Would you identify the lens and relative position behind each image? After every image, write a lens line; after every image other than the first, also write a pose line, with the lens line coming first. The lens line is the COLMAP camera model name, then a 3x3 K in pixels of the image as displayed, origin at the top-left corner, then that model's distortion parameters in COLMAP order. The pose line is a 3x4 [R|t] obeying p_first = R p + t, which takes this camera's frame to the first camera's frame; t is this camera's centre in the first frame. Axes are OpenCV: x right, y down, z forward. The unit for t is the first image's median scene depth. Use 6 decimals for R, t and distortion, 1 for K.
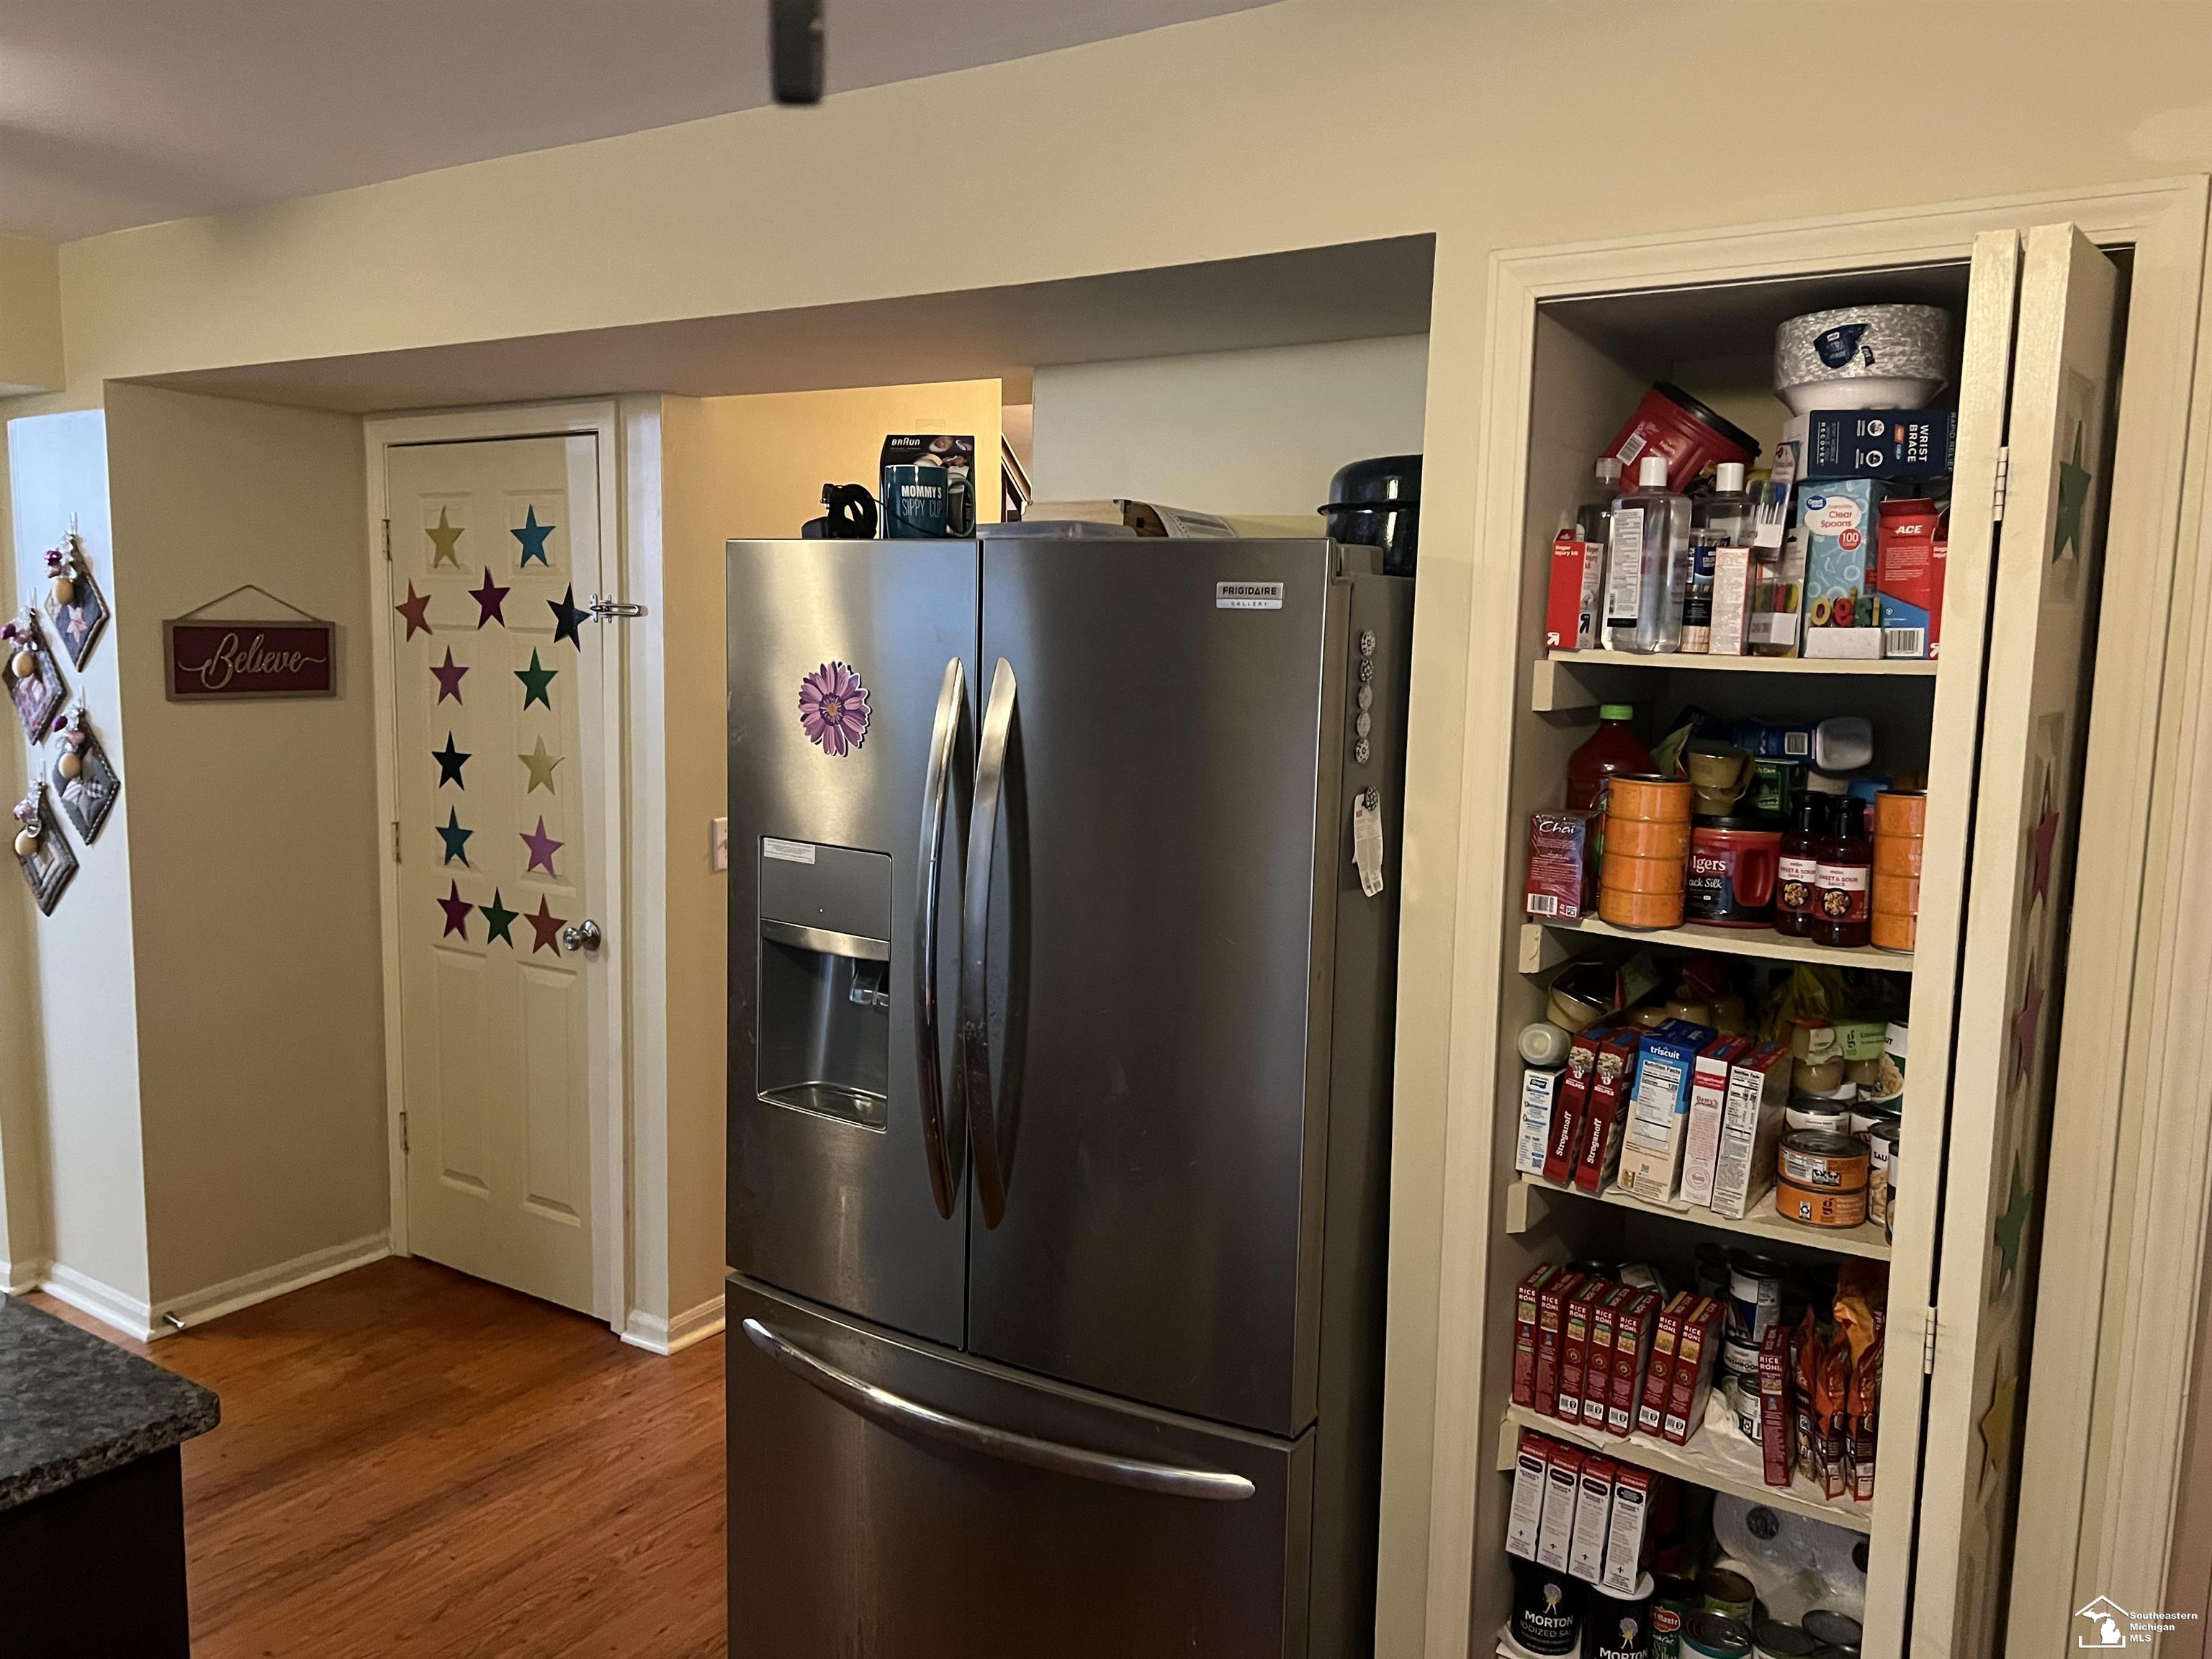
lens RADIAL K [[1747.7, 0, 1106.0], [0, 1747.7, 829.5], [0, 0, 1]] dist [0.081641, -0.085195]
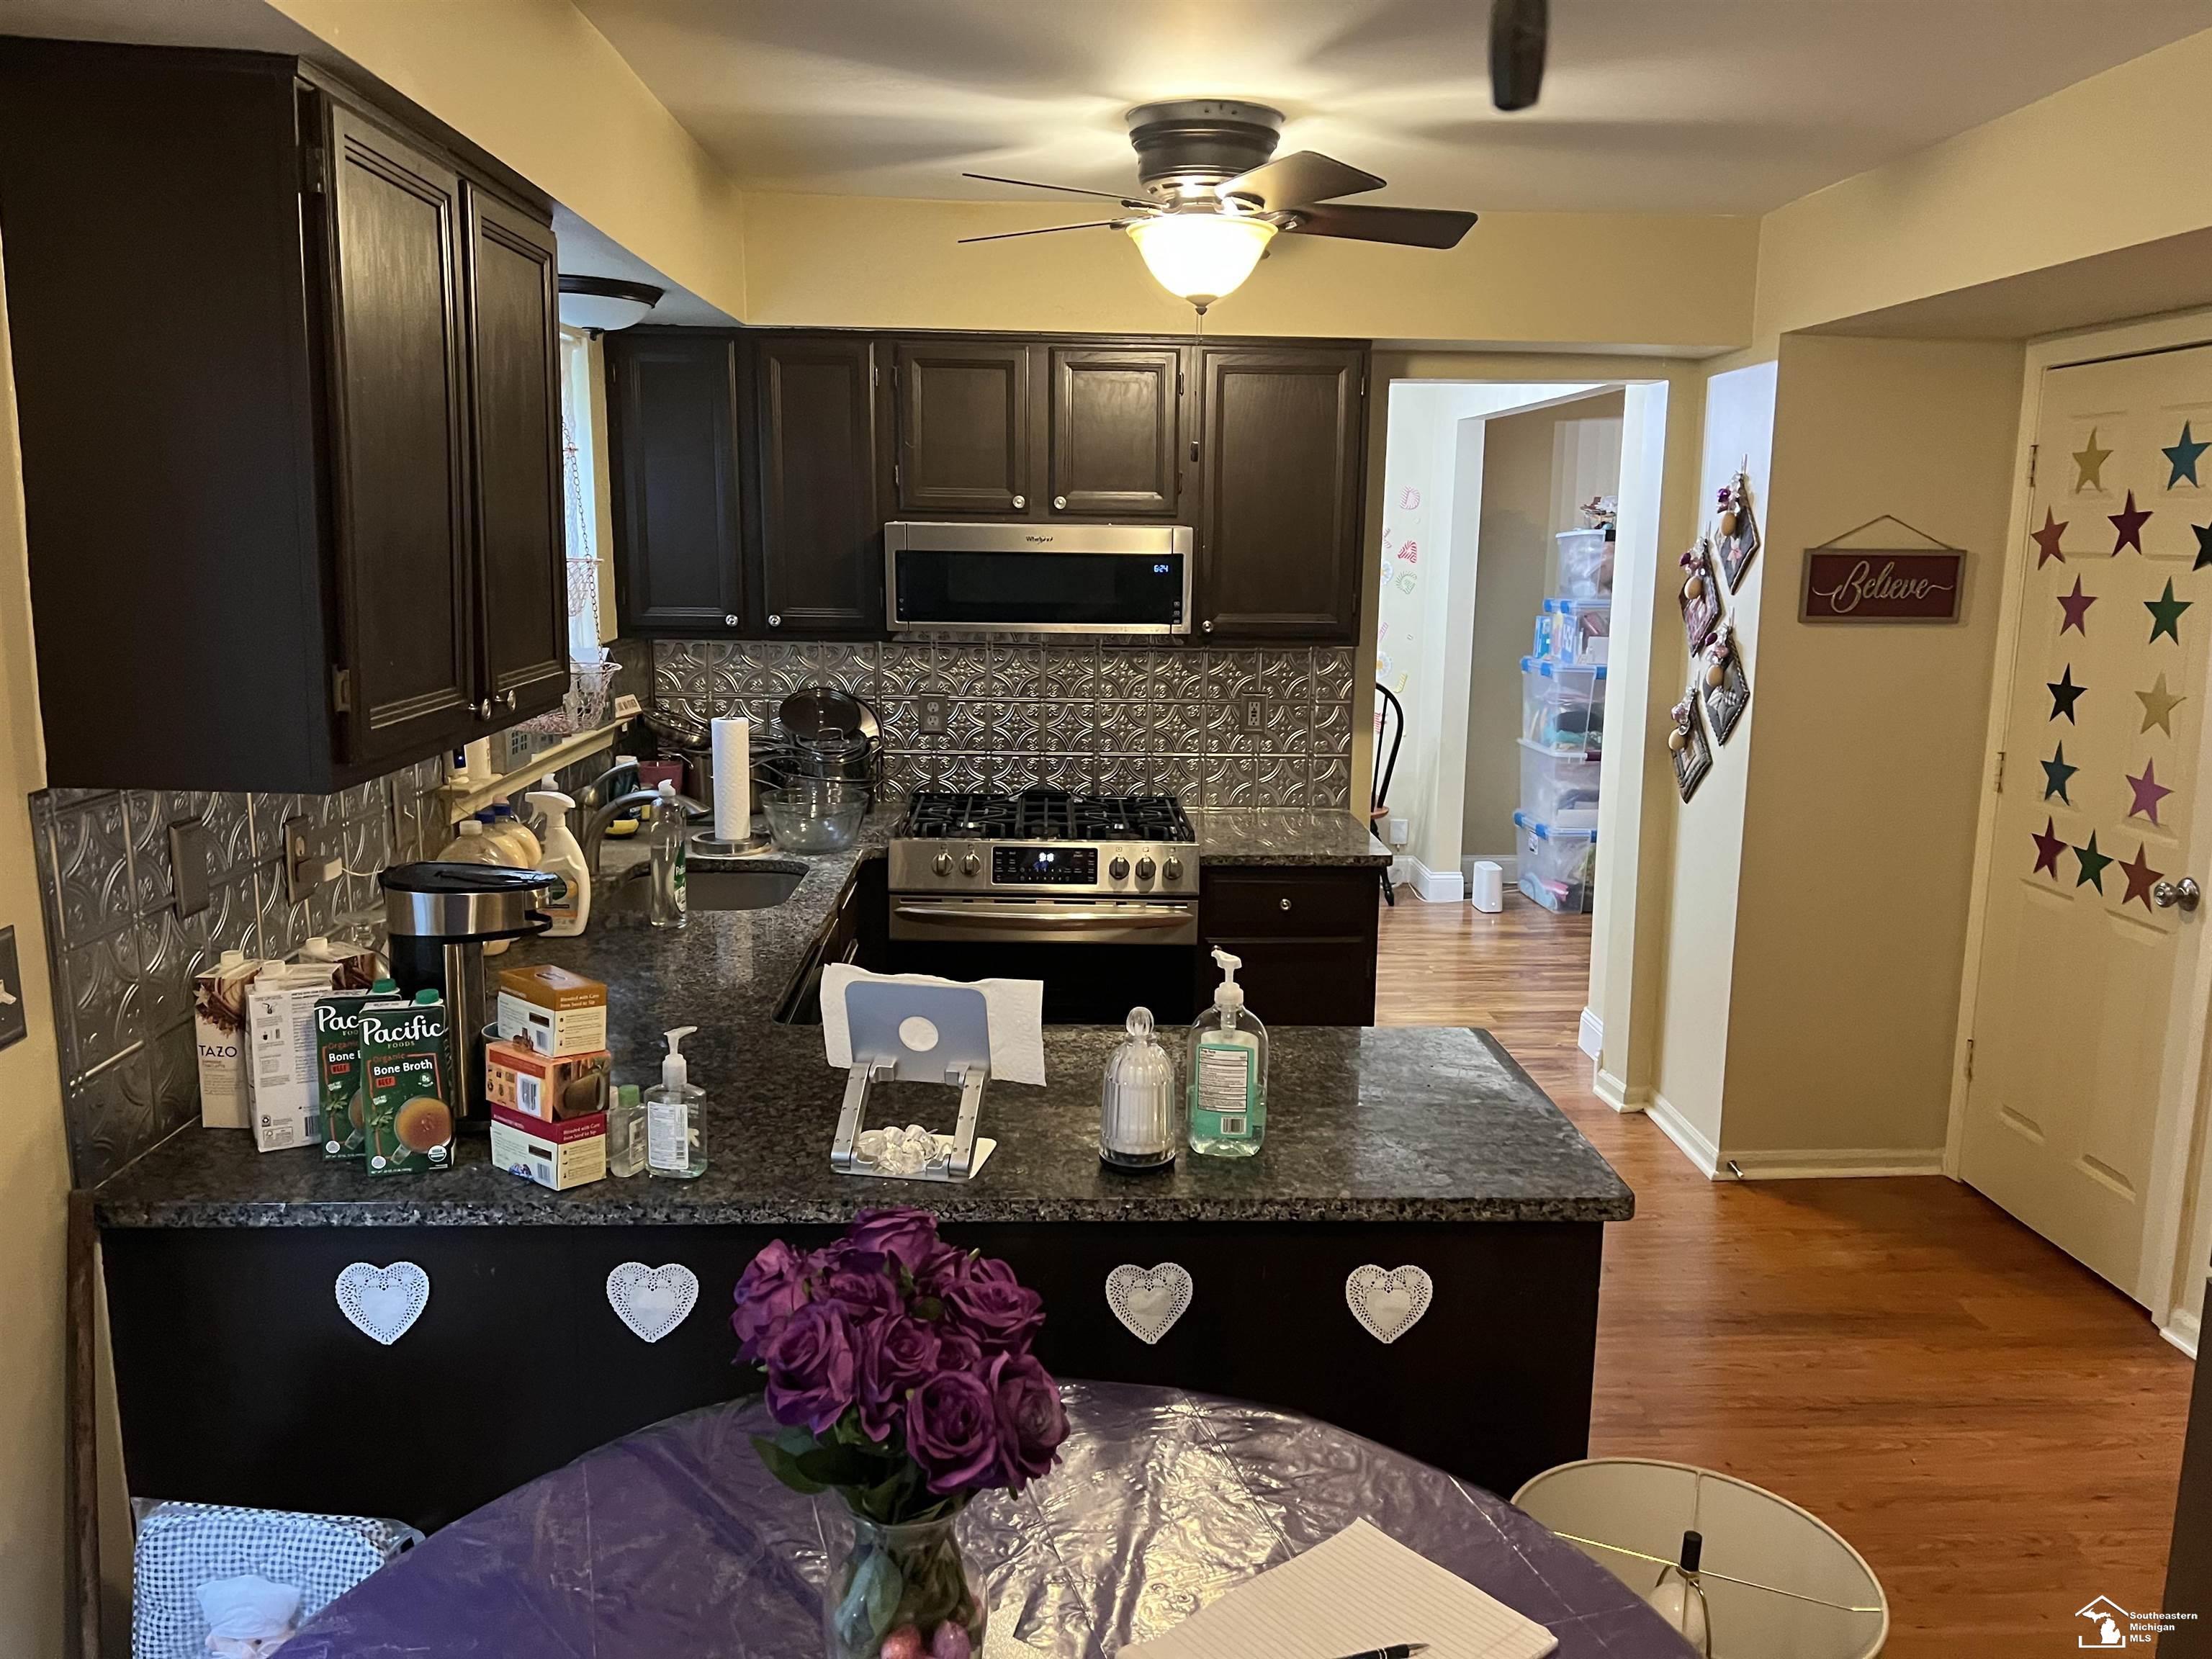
lens RADIAL K [[1736.5, 0, 1106.0], [0, 1736.5, 829.5], [0, 0, 1]] dist [0.079676, -0.057955]
pose [[0.590803, 0.131673, -0.795999, 0.104180], [-0.102058, 0.990864, 0.088159, 0.003188], [0.800335, 0.029154, 0.598844, 0.000189]]
